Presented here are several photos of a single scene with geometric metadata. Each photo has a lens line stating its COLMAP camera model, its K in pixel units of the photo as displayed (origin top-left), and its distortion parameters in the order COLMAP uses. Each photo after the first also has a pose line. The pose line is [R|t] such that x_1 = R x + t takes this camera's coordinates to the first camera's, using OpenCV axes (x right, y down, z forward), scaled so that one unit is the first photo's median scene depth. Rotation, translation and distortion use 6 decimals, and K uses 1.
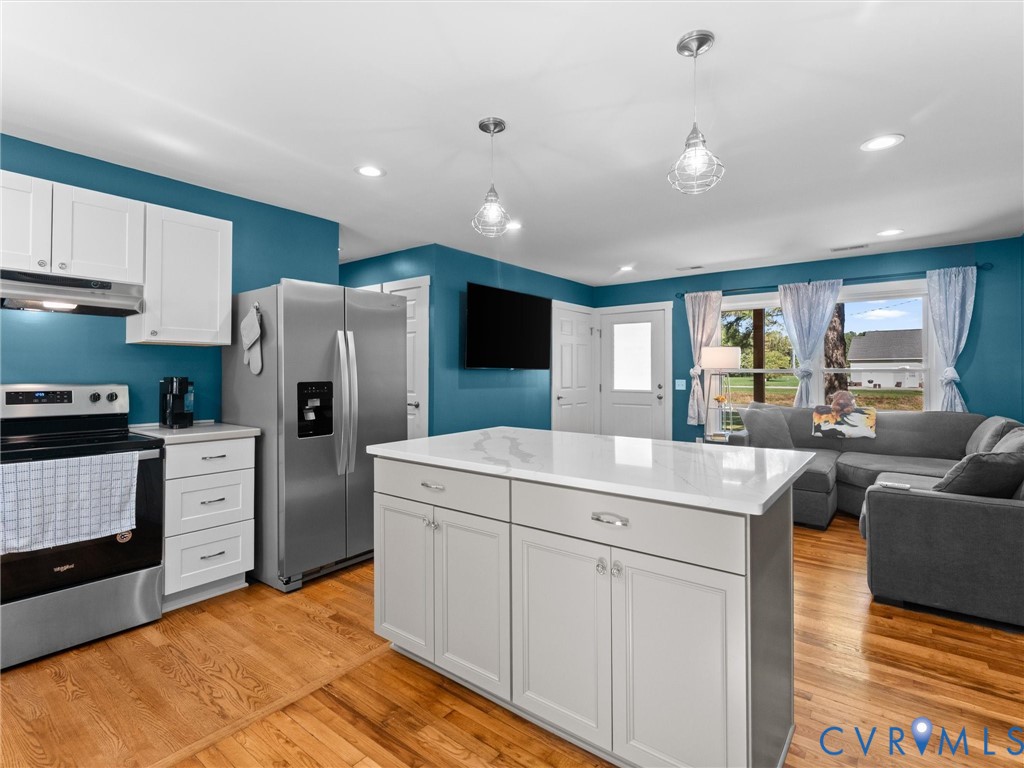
lens RADIAL K [[500.3, 0, 507.8], [0, 500.3, 366.7], [0, 0, 1]] dist [-0.000742, -0.001071]
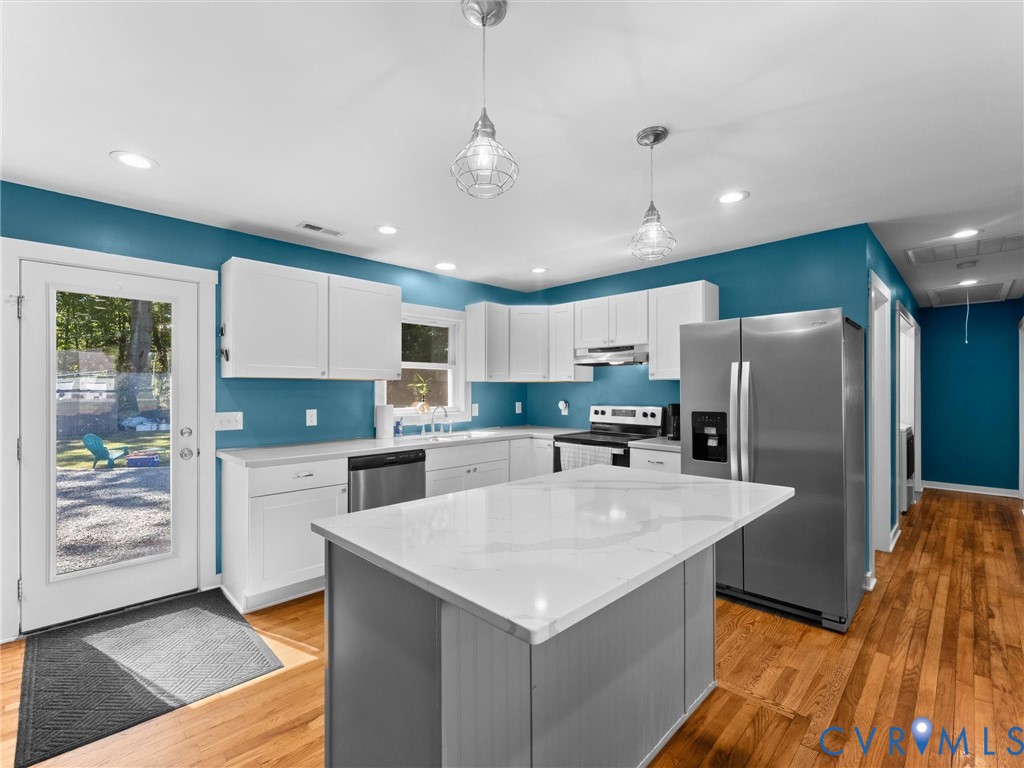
lens RADIAL K [[455.9, 0, 507.7], [0, 455.9, 388.8], [0, 0, 1]] dist [-0.000021, -0.000439]
pose [[-0.130421, 0.000645, -0.991459, 0.741588], [0.021371, 0.999769, -0.002160, -0.031011], [0.991228, -0.021470, -0.130405, 0.768762]]
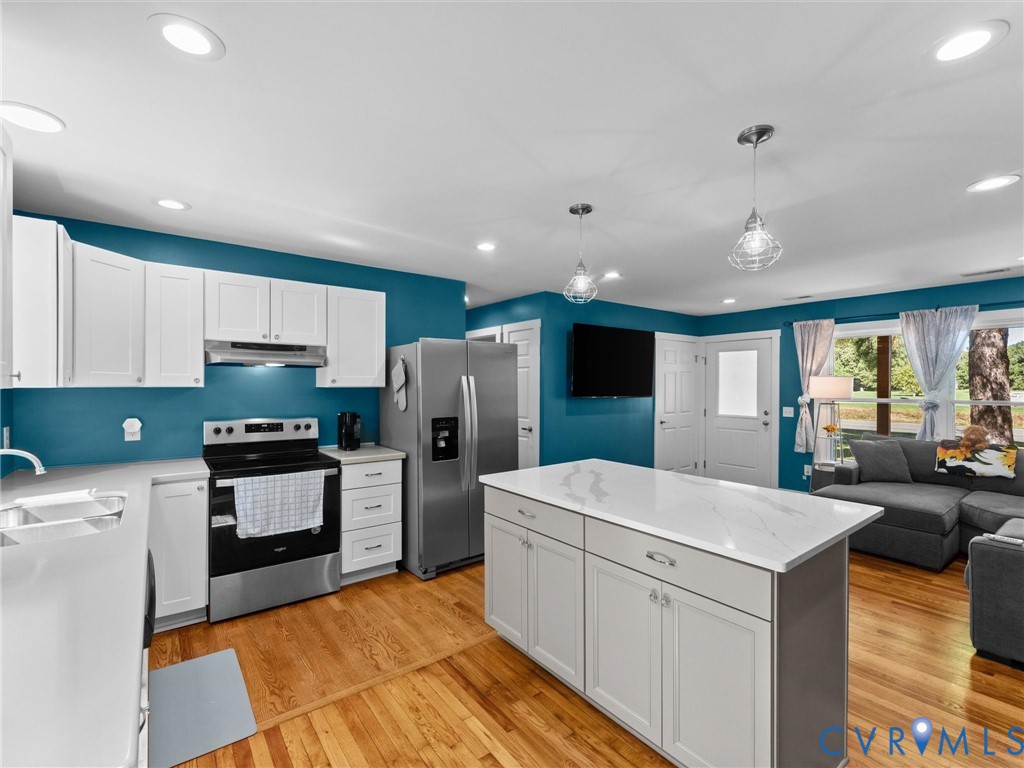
lens RADIAL K [[455.9, 0, 508.6], [0, 455.9, 388.2], [0, 0, 1]] dist [-0.000021, -0.000439]
pose [[0.967960, 0.002769, -0.251087, 0.068614], [0.001900, 0.999830, 0.018350, -0.072048], [0.251095, -0.018239, 0.967791, -0.086424]]
